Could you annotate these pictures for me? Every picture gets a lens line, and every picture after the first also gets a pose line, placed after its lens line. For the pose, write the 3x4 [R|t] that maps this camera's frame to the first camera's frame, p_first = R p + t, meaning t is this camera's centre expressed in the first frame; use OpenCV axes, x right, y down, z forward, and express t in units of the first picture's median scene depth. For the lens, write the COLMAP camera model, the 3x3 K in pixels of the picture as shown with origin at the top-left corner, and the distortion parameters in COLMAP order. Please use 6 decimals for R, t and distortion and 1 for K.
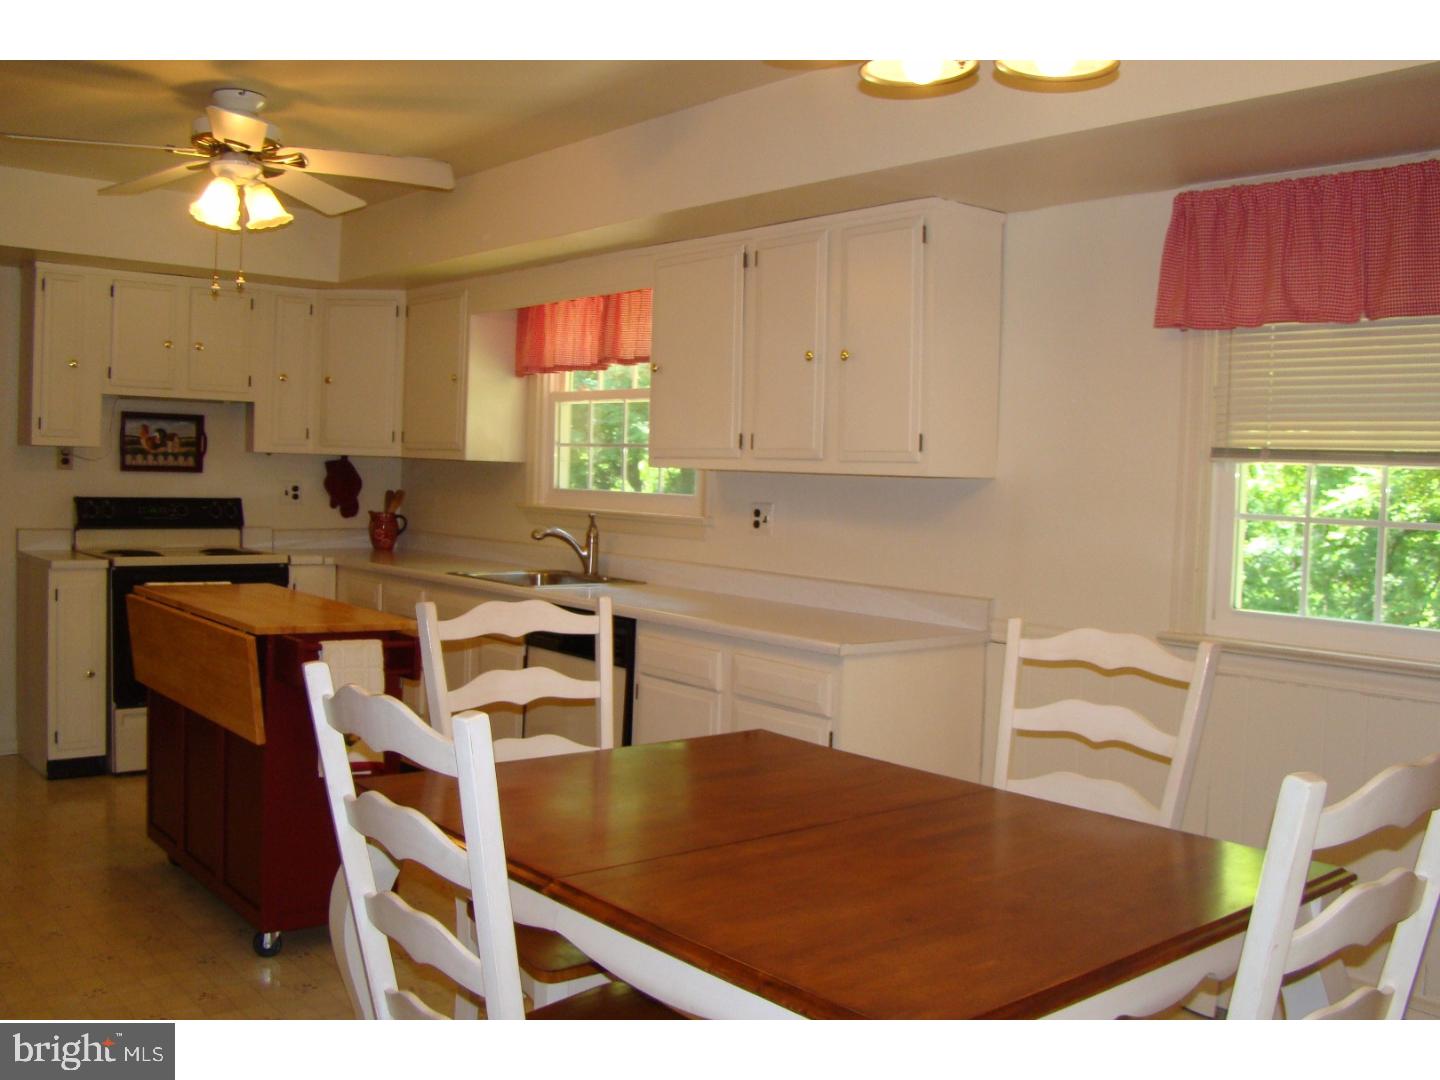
lens RADIAL K [[1450.9, 0, 720.0], [0, 1450.9, 540.0], [0, 0, 1]] dist [-0.118804, 0.021871]
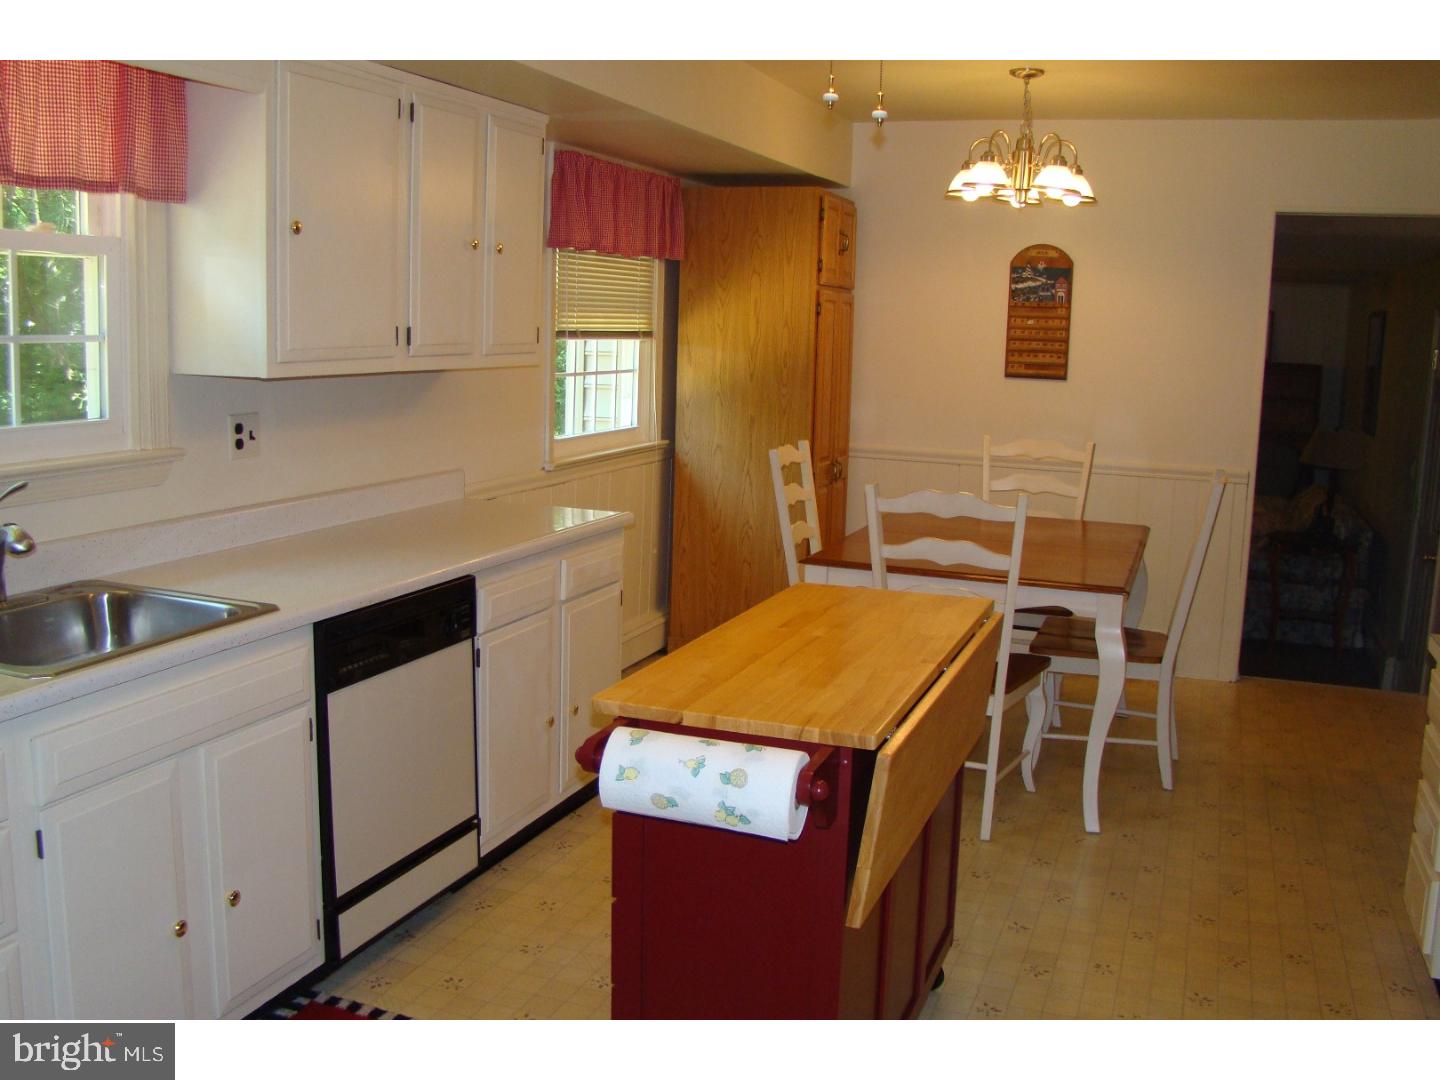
lens RADIAL K [[1450.9, 0, 720.0], [0, 1450.9, 540.0], [0, 0, 1]] dist [-0.118804, 0.021871]
pose [[-0.549647, -0.179302, 0.815929, -0.706430], [-0.011075, 0.978173, 0.207495, -0.116206], [-0.835324, 0.105013, -0.539635, 1.202949]]
